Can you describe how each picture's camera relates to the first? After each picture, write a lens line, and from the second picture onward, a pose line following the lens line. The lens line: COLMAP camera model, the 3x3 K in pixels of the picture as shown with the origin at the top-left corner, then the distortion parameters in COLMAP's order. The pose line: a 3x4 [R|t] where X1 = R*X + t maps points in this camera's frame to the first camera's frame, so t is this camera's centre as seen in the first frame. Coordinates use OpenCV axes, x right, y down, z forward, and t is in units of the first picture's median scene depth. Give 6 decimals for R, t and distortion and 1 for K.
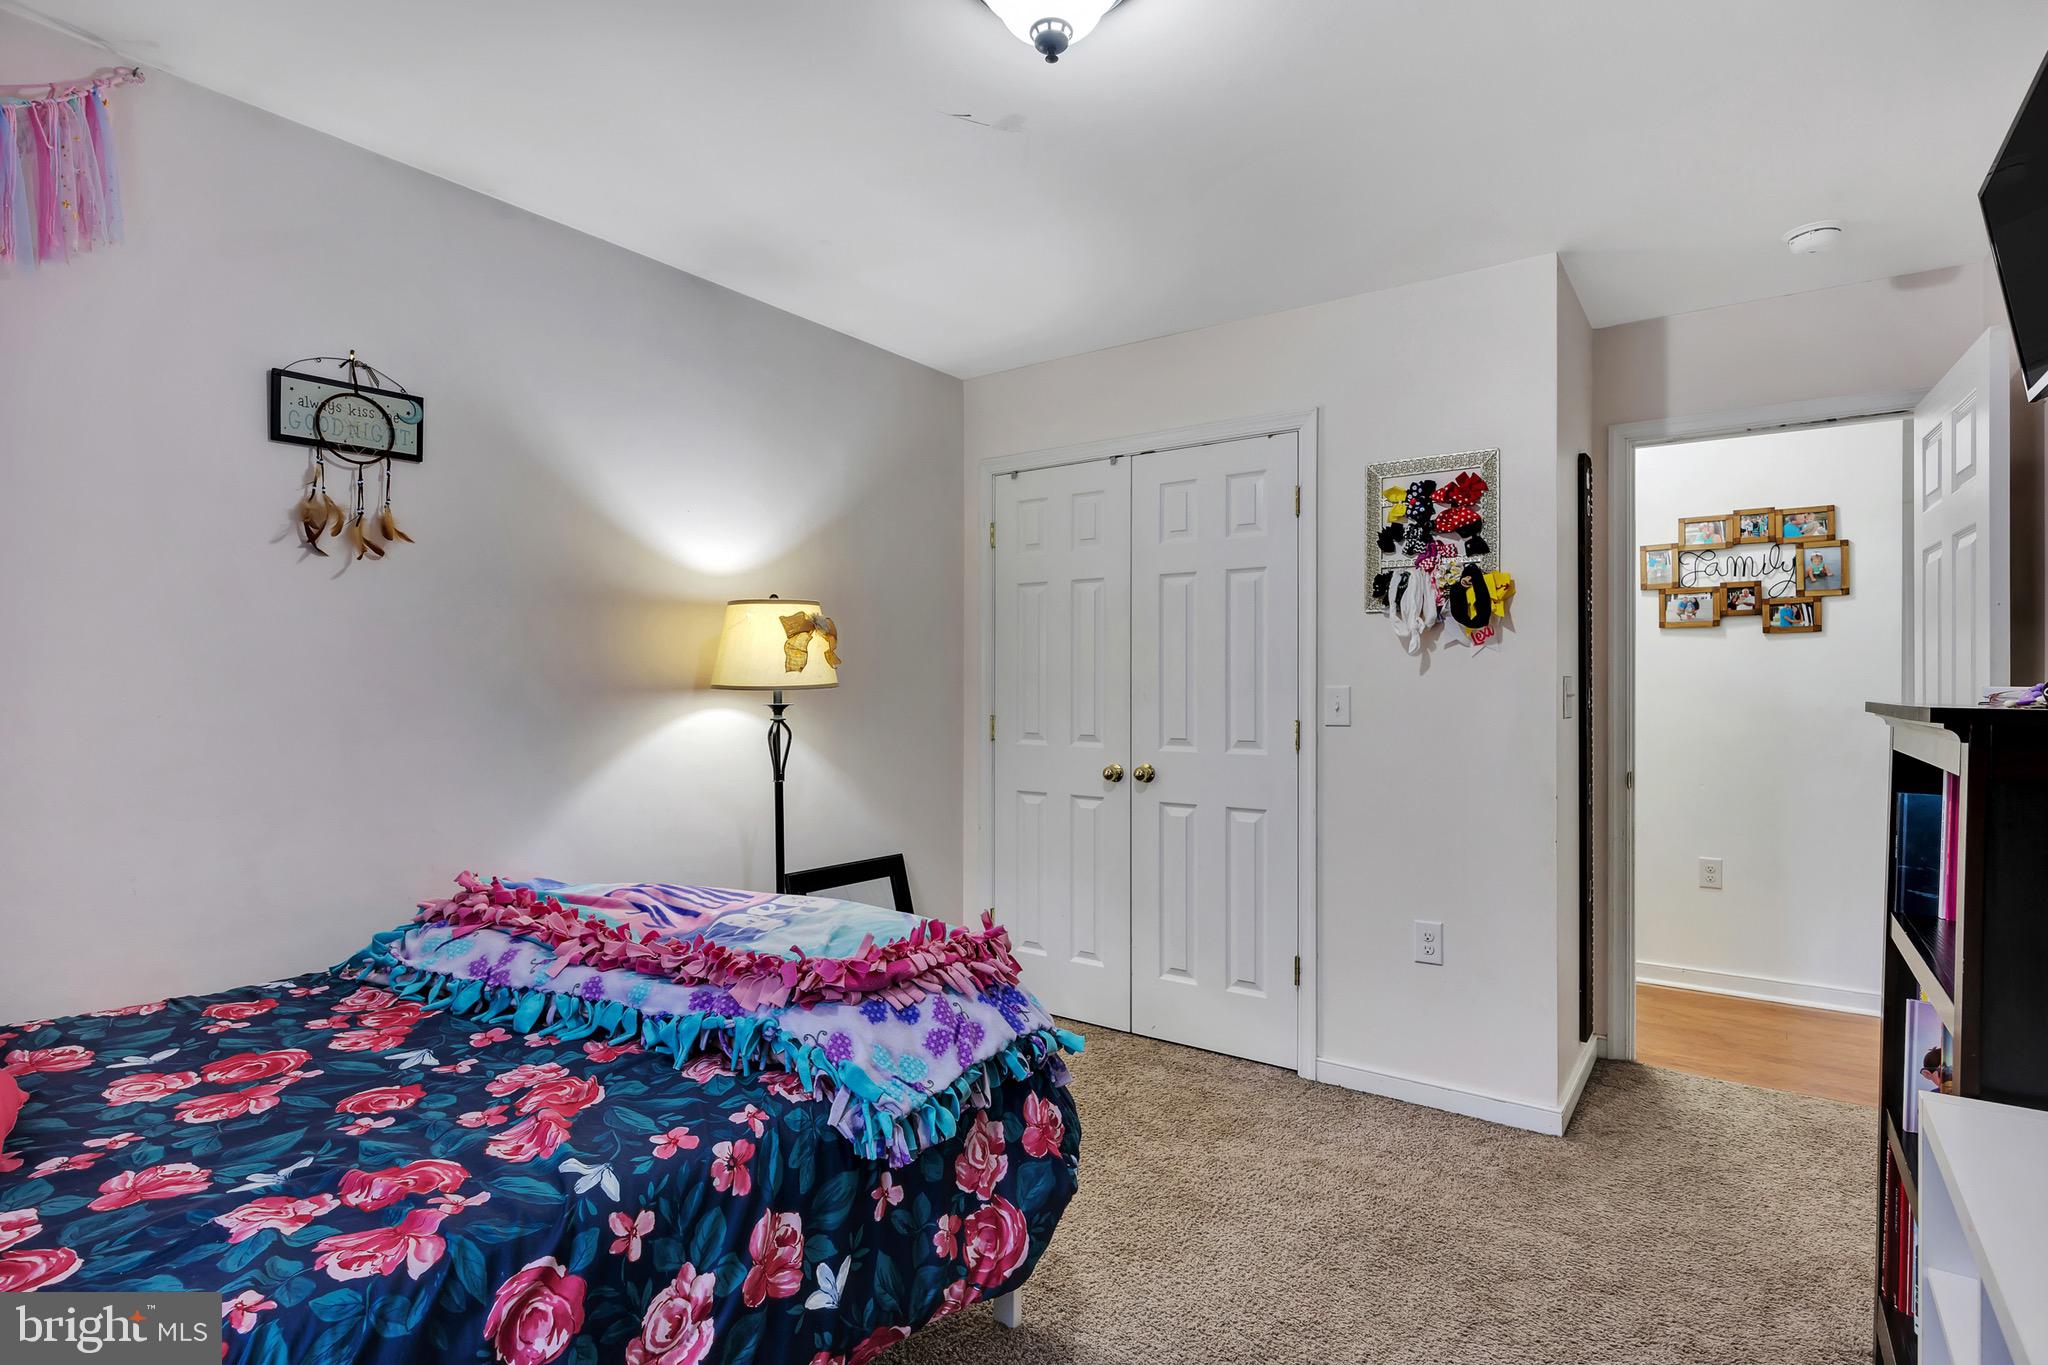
lens RADIAL K [[1020.7, 0, 1040.3], [0, 1020.7, 683.5], [0, 0, 1]] dist [-0.001567, 0.000018]
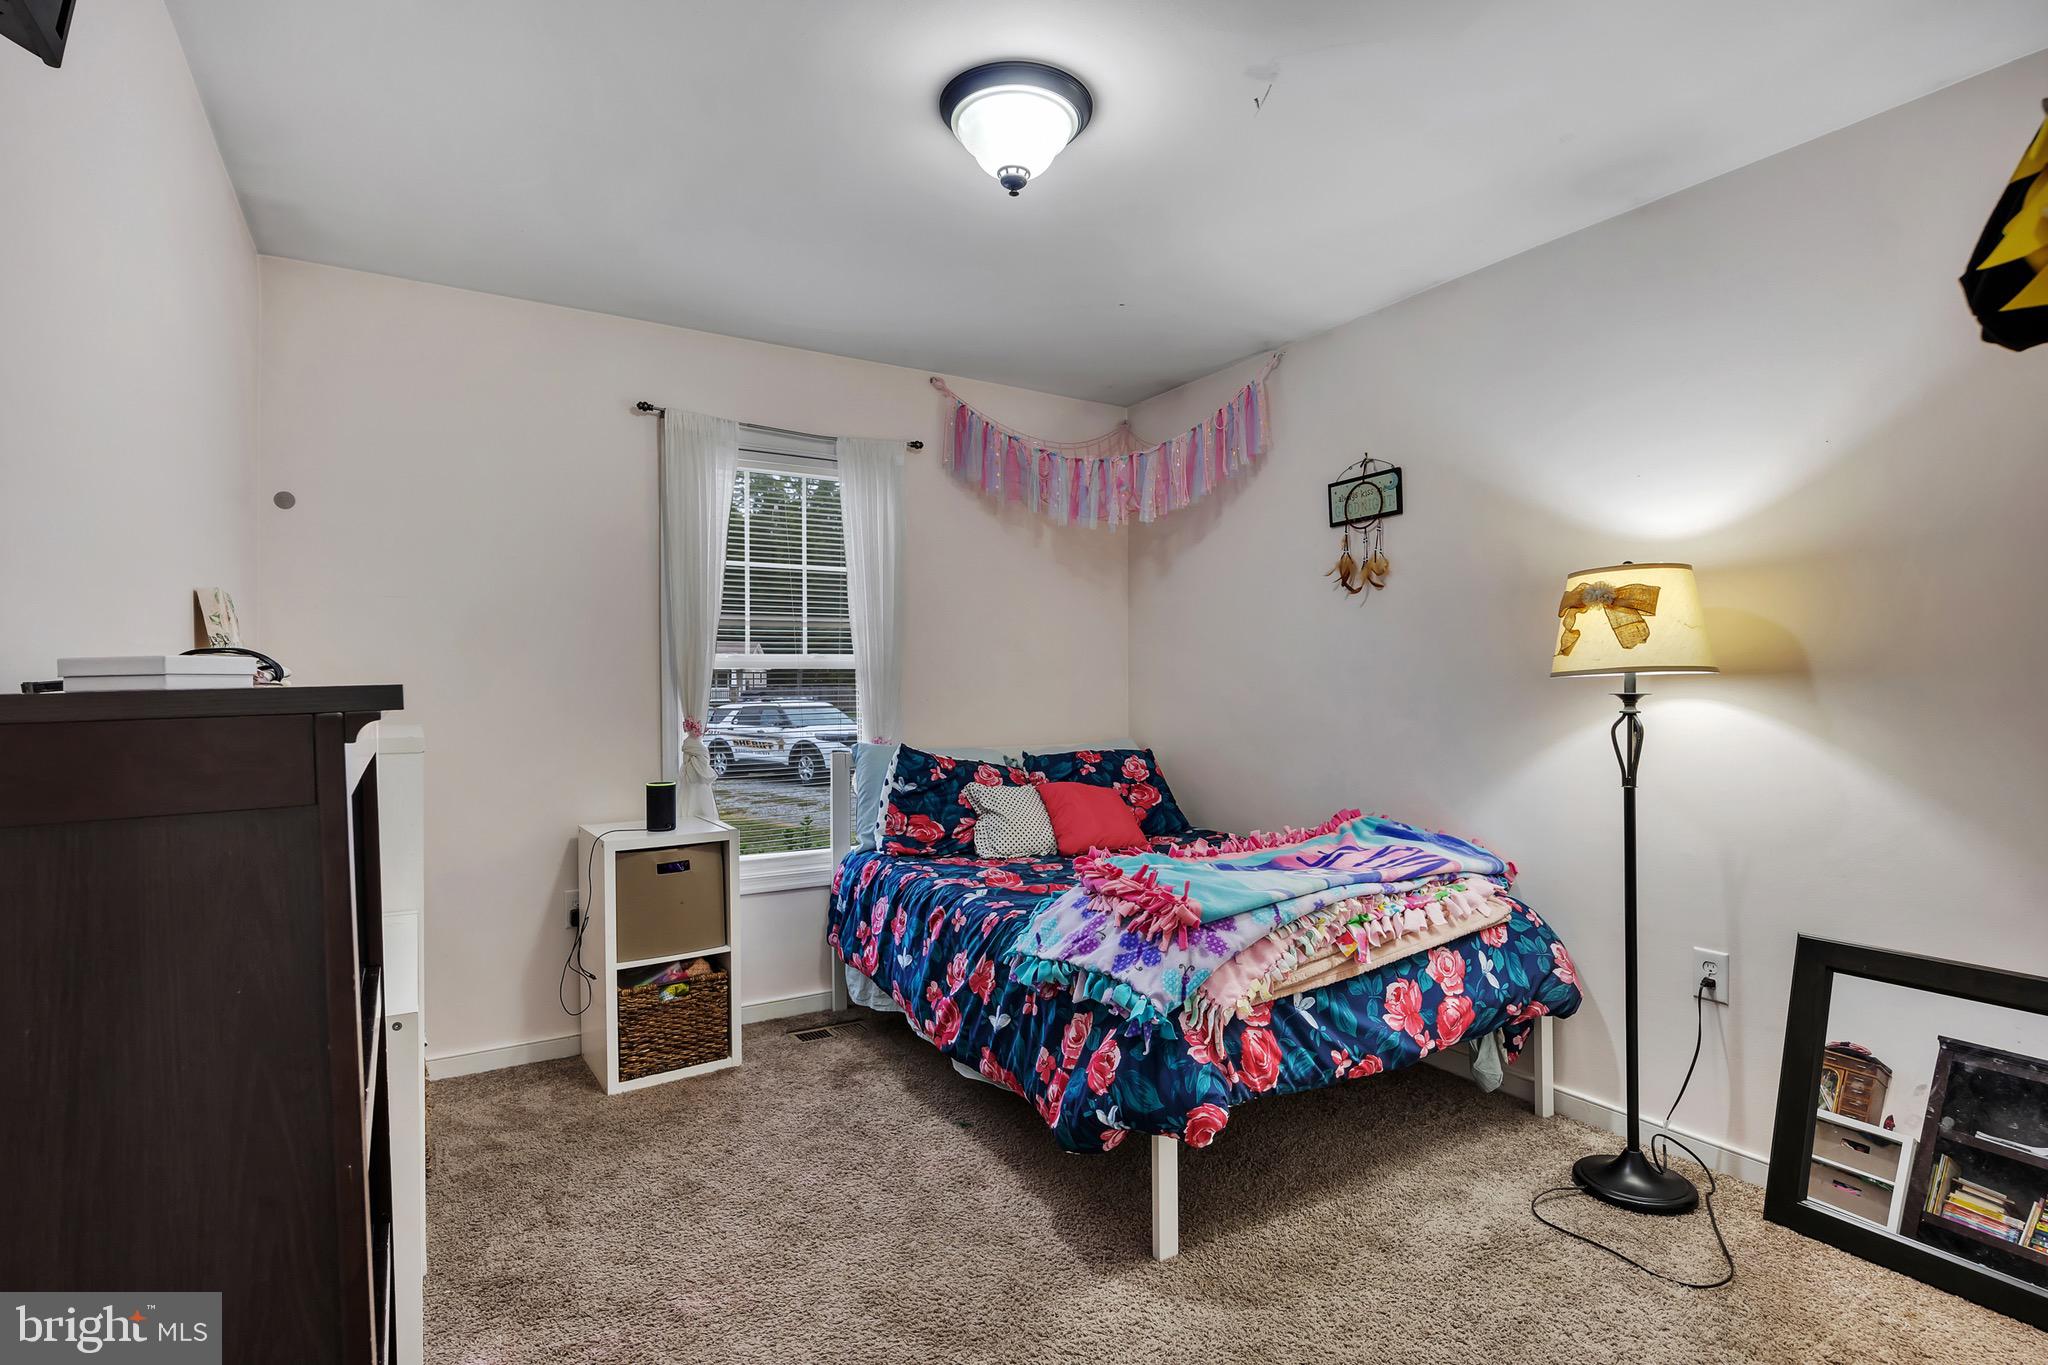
lens RADIAL K [[1020.7, 0, 1040.3], [0, 1020.7, 683.5], [0, 0, 1]] dist [-0.001567, 0.000018]
pose [[-0.392899, -0.001413, -0.919580, 0.900957], [0.008377, 0.999952, -0.005115, 0.016304], [0.919543, -0.009713, -0.392868, 1.155301]]
